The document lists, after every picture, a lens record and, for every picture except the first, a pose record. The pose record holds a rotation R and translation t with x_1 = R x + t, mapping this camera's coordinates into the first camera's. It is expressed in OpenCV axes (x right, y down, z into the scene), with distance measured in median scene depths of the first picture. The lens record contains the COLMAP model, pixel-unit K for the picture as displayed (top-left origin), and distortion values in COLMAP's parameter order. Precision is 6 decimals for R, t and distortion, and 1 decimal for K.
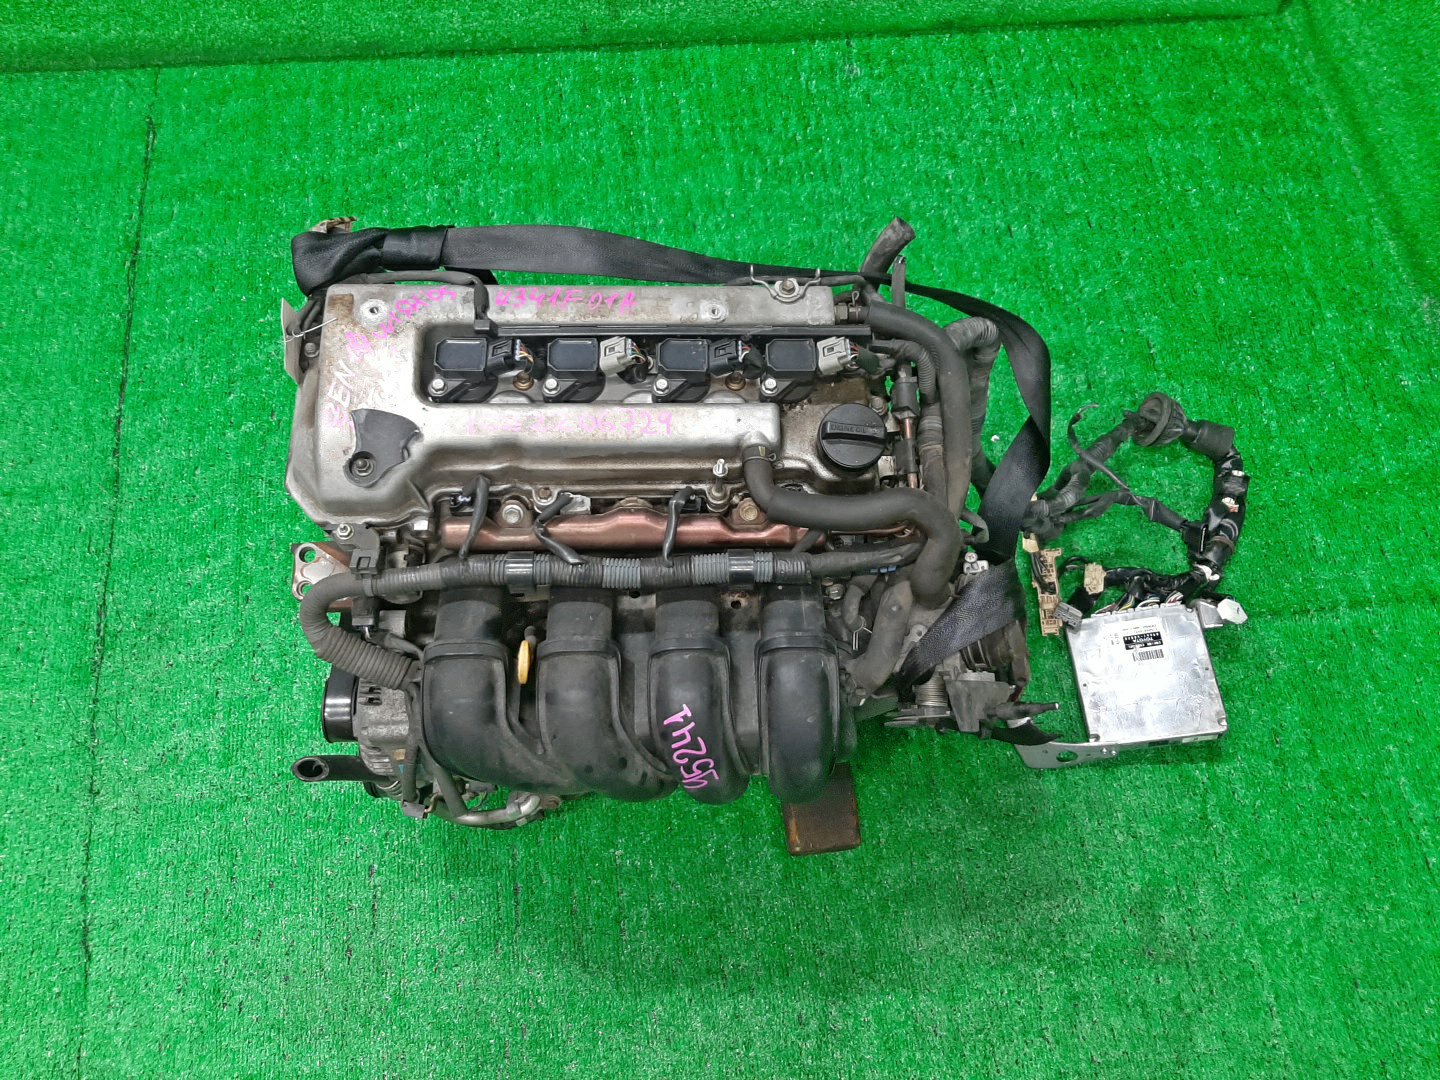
lens RADIAL K [[1078.9, 0, 725.4], [0, 1078.9, 510.6], [0, 0, 1]] dist [0.036065, -0.086345]
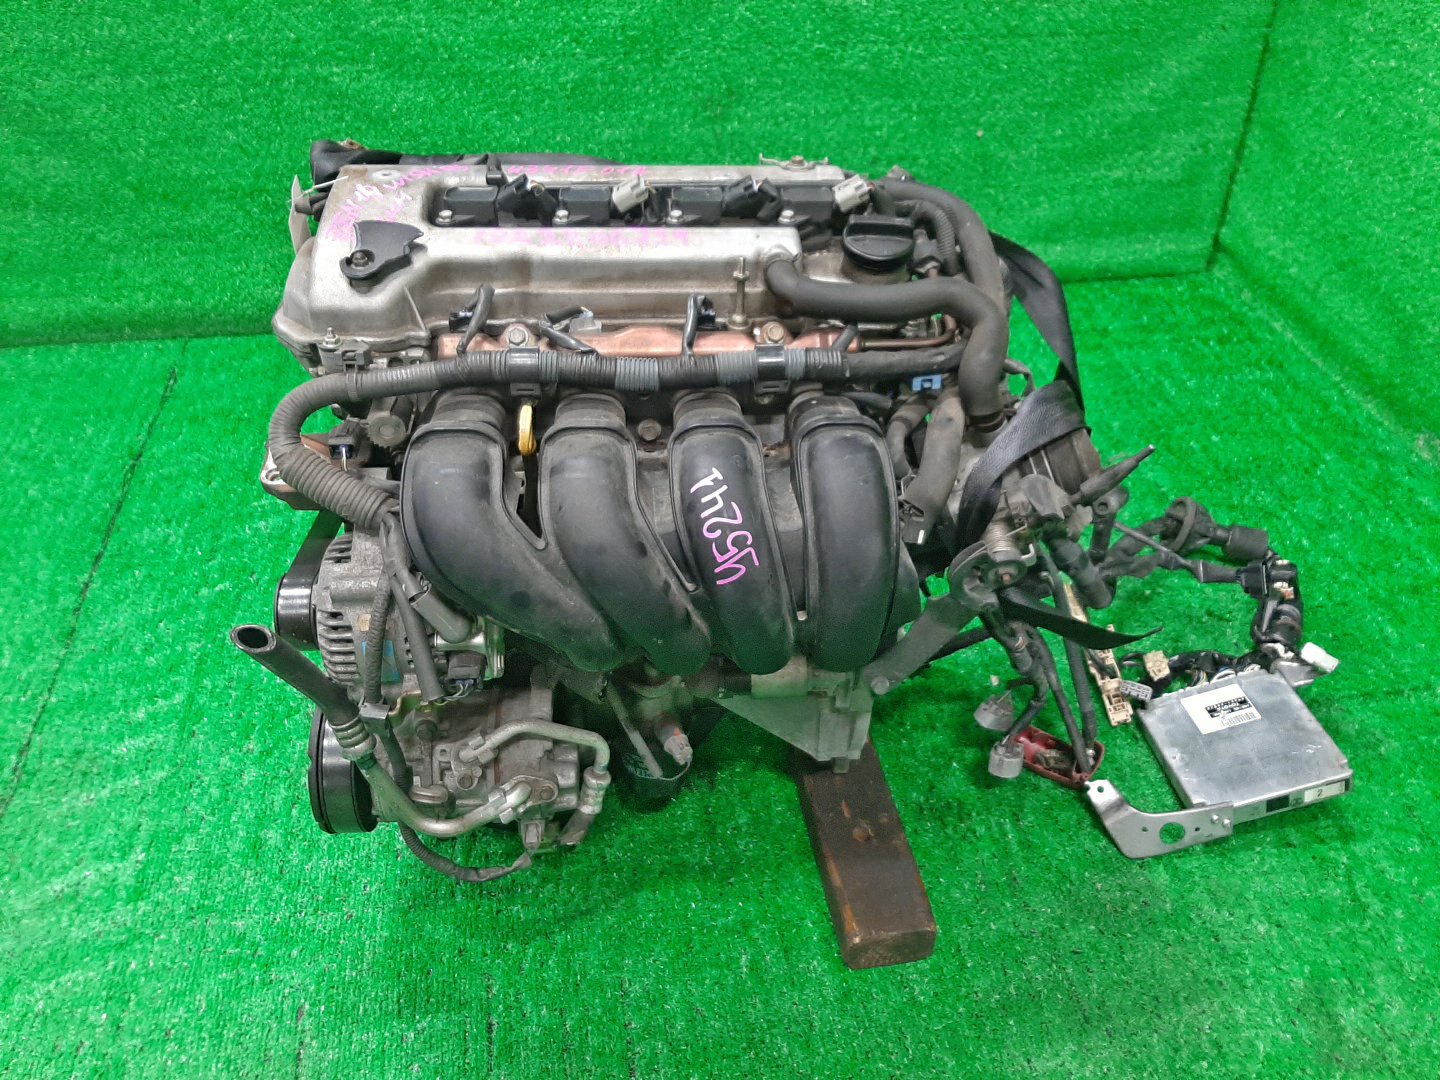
lens RADIAL K [[1078.9, 0, 725.4], [0, 1078.9, 510.6], [0, 0, 1]] dist [0.036065, -0.086345]
pose [[0.998983, -0.040192, 0.020415, -0.029221], [0.045079, 0.894160, -0.445472, 0.359119], [-0.000350, 0.445940, 0.895063, 0.158061]]
